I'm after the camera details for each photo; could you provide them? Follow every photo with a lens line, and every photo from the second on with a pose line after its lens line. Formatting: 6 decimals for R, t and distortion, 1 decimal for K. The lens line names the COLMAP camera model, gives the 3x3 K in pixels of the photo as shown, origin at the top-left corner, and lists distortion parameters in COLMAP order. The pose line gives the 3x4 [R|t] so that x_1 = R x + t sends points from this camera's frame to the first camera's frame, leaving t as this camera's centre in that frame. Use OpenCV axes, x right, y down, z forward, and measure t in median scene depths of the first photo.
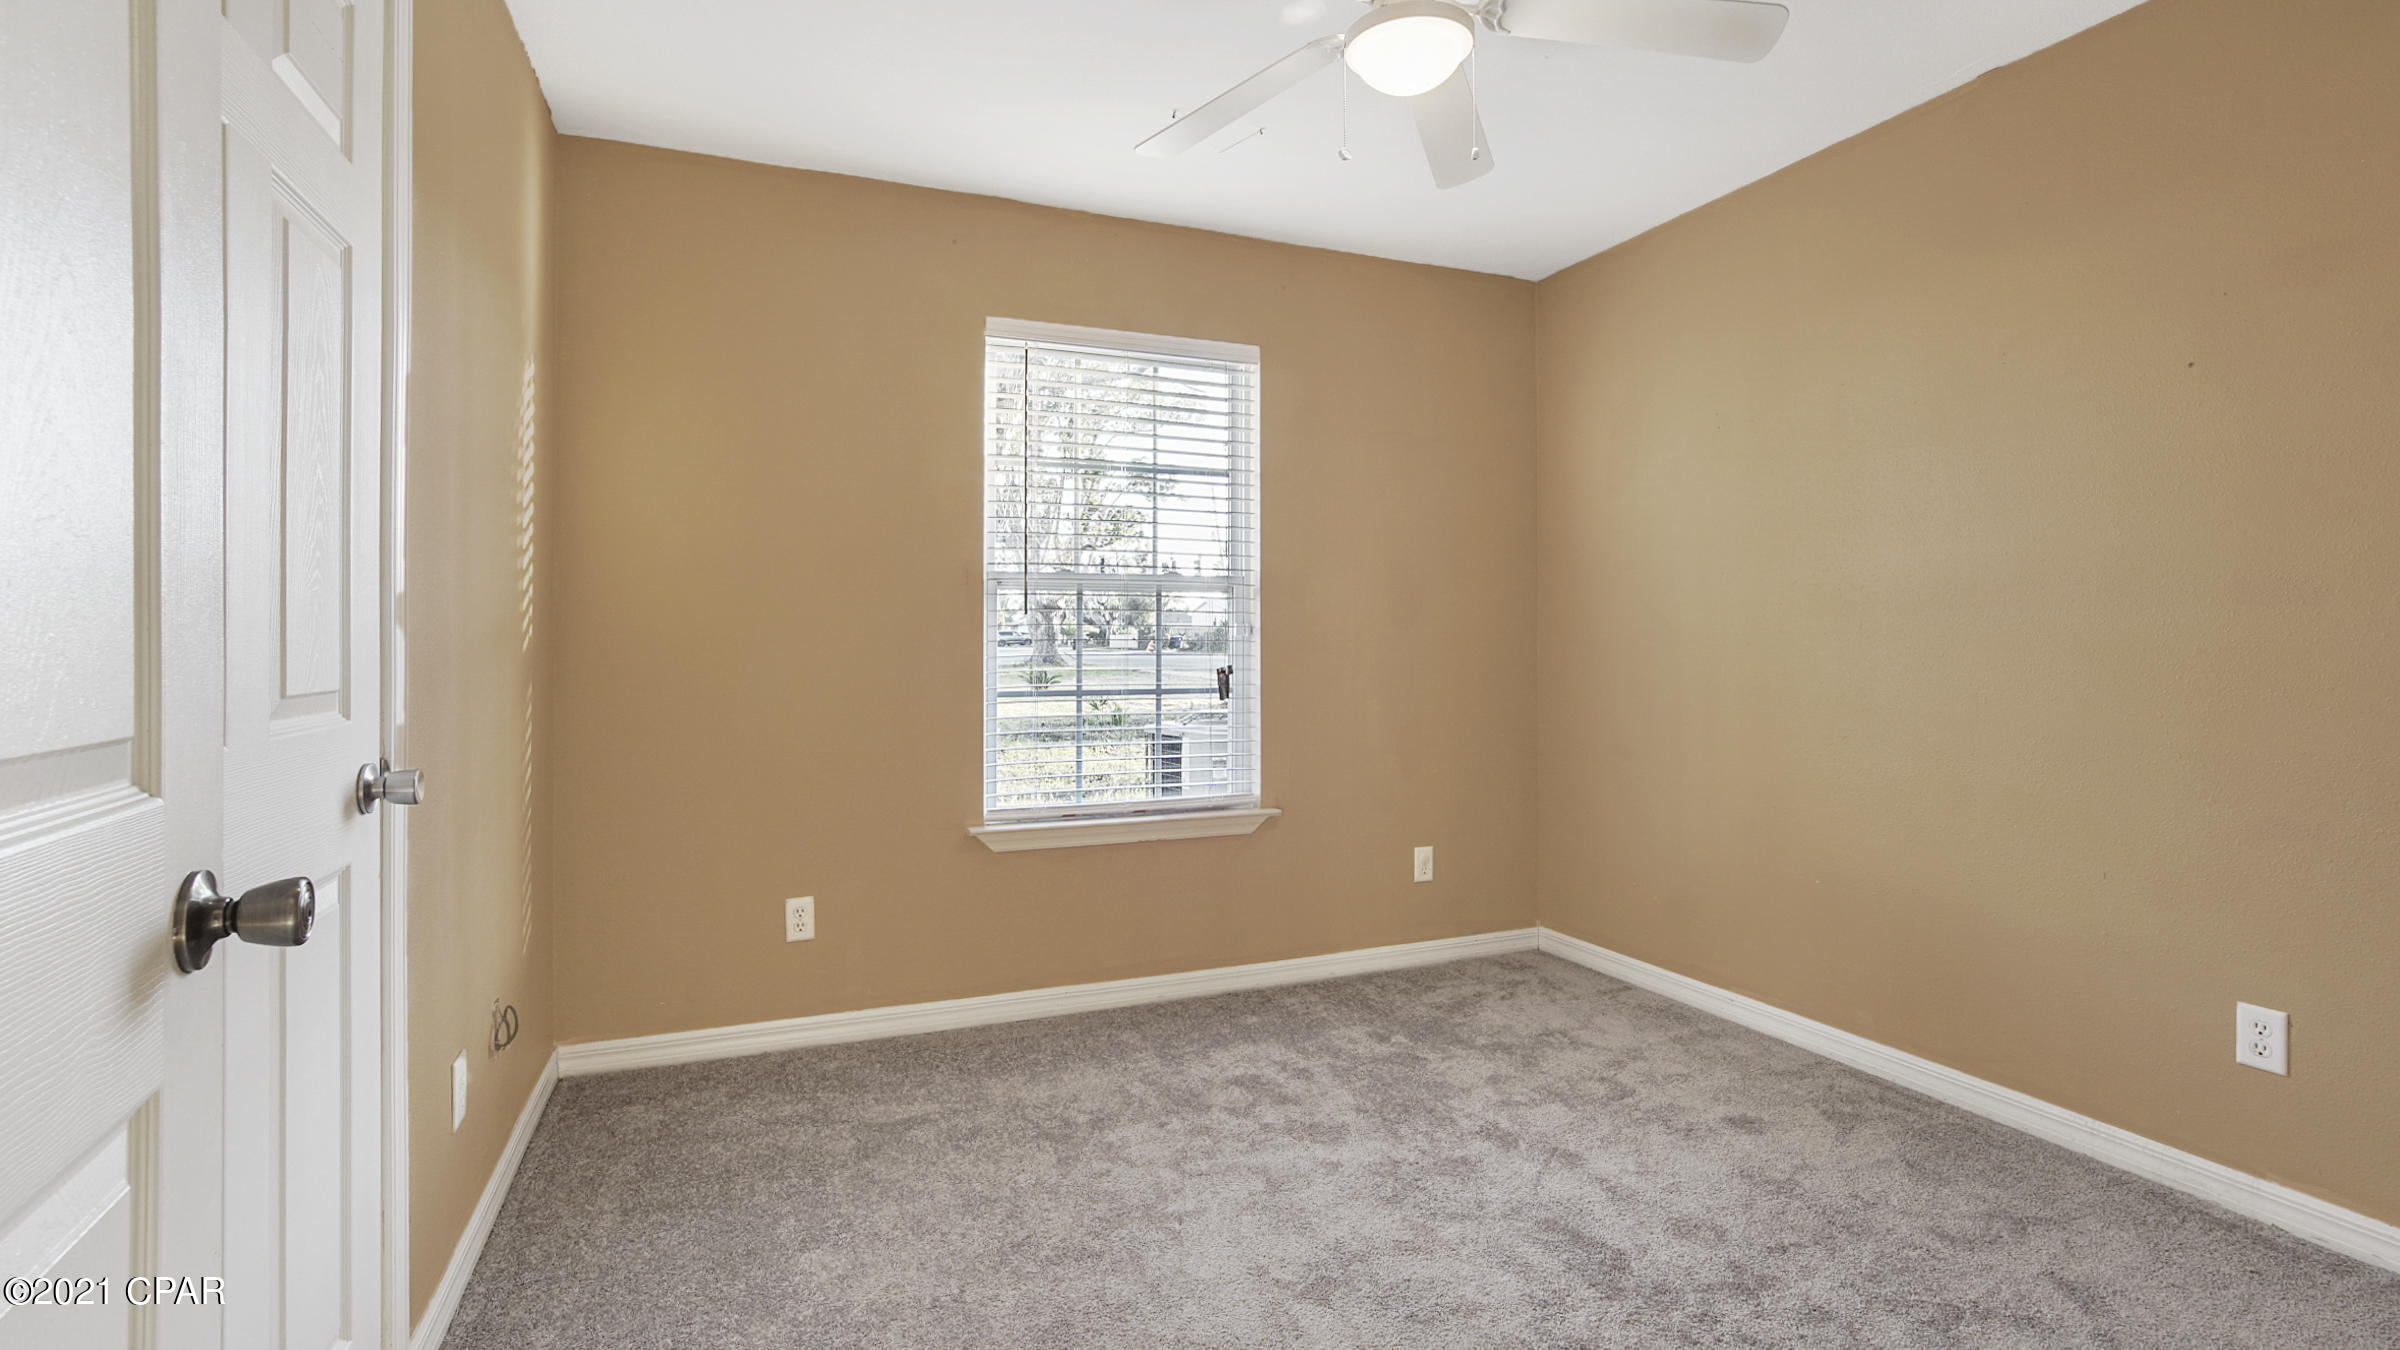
lens RADIAL K [[1084.7, 0, 1201.9], [0, 1084.7, 616.8], [0, 0, 1]] dist [-0.016691, -0.000090]
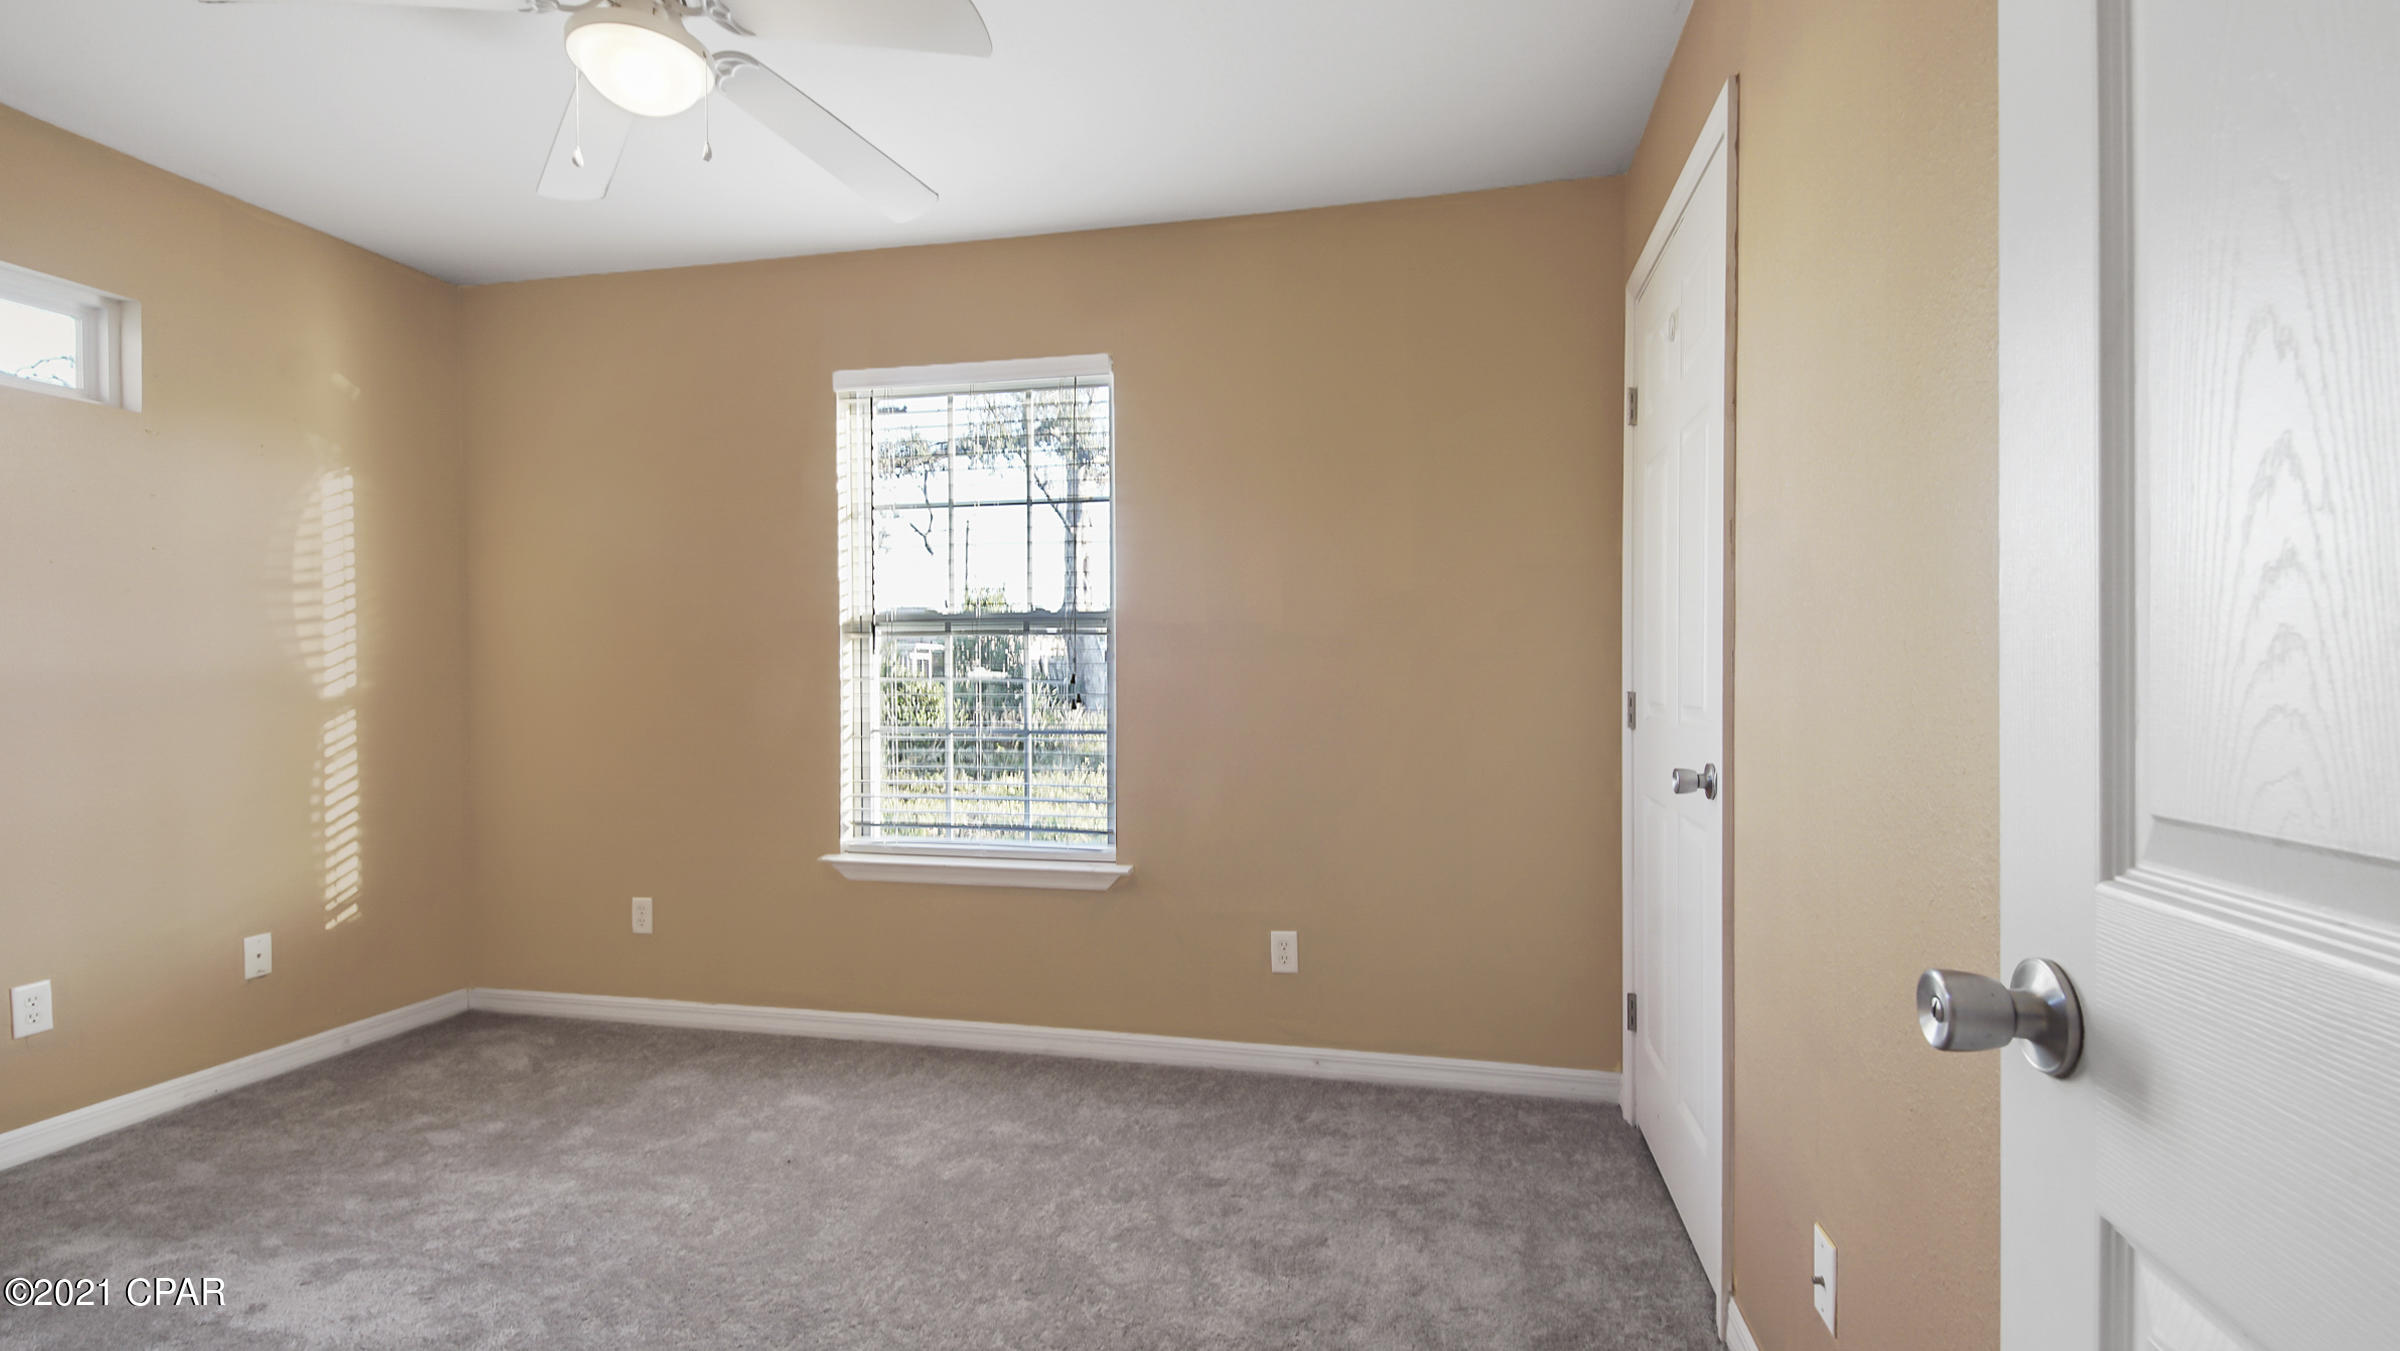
lens RADIAL K [[1111.5, 0, 1192.9], [0, 1111.5, 686.2], [0, 0, 1]] dist [-0.000999, -0.000075]
pose [[0.817073, 0.001168, -0.576534, 0.662519], [0.010949, 0.999786, 0.017542, 0.011679], [0.576431, -0.020645, 0.816885, 0.288894]]
